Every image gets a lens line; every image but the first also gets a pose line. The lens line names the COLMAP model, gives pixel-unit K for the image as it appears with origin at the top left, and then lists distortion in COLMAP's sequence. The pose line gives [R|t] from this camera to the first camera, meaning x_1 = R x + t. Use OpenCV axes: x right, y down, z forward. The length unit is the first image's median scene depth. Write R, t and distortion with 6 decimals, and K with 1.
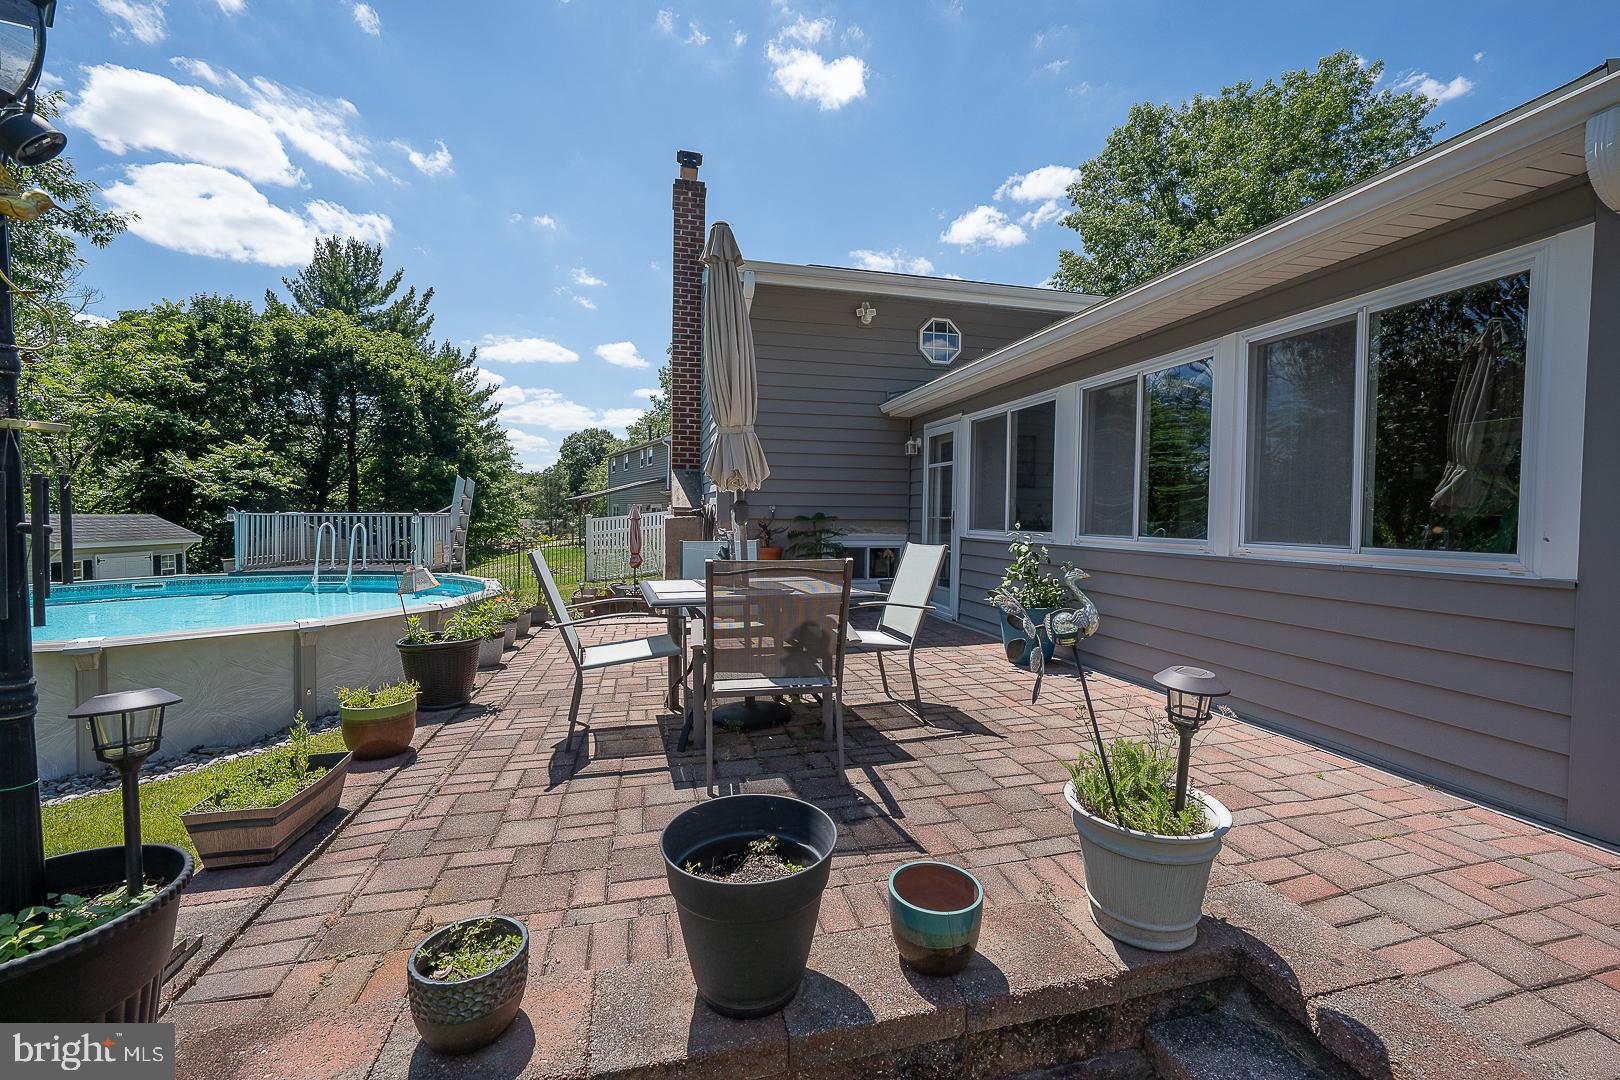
lens RADIAL K [[664.8, 0, 811.1], [0, 664.8, 528.5], [0, 0, 1]] dist [-0.002479, -0.000281]
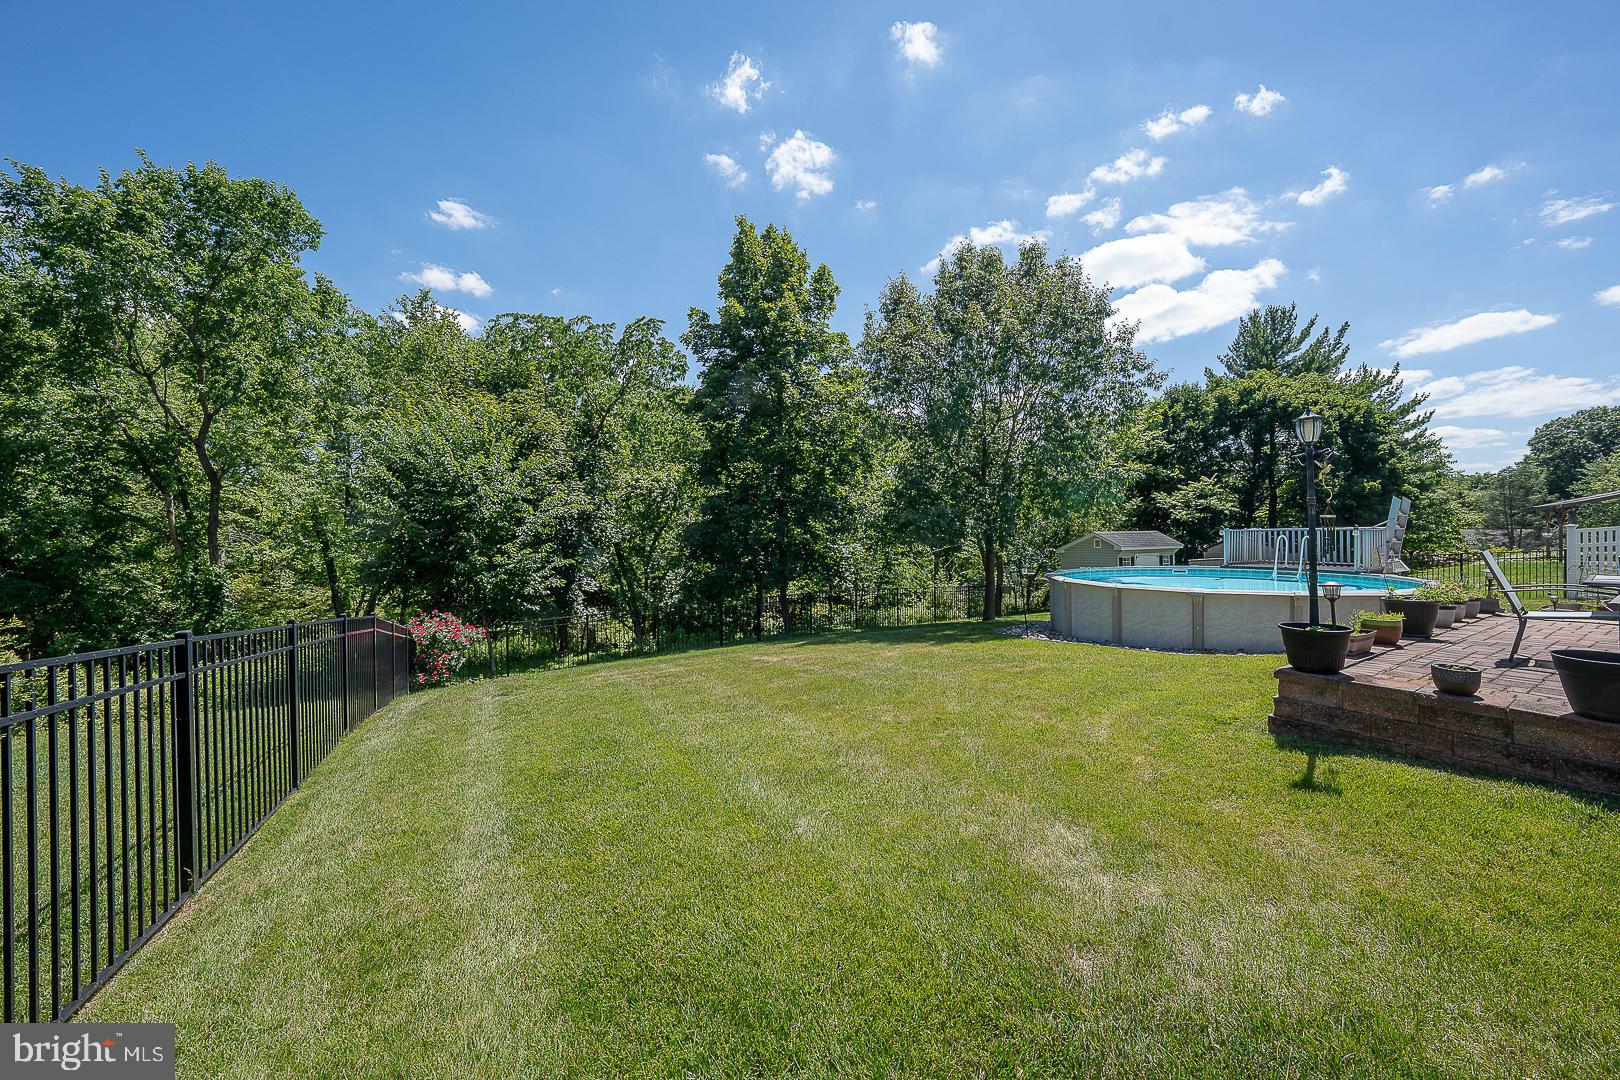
lens RADIAL K [[557.3, 0, 805.3], [0, 557.3, 531.2], [0, 0, 1]] dist [-0.019766, 0.003262]
pose [[0.278239, -0.011192, -0.960447, 0.056103], [-0.003996, 0.999910, -0.012810, 0.000663], [0.960504, 0.007402, 0.278169, -0.134563]]
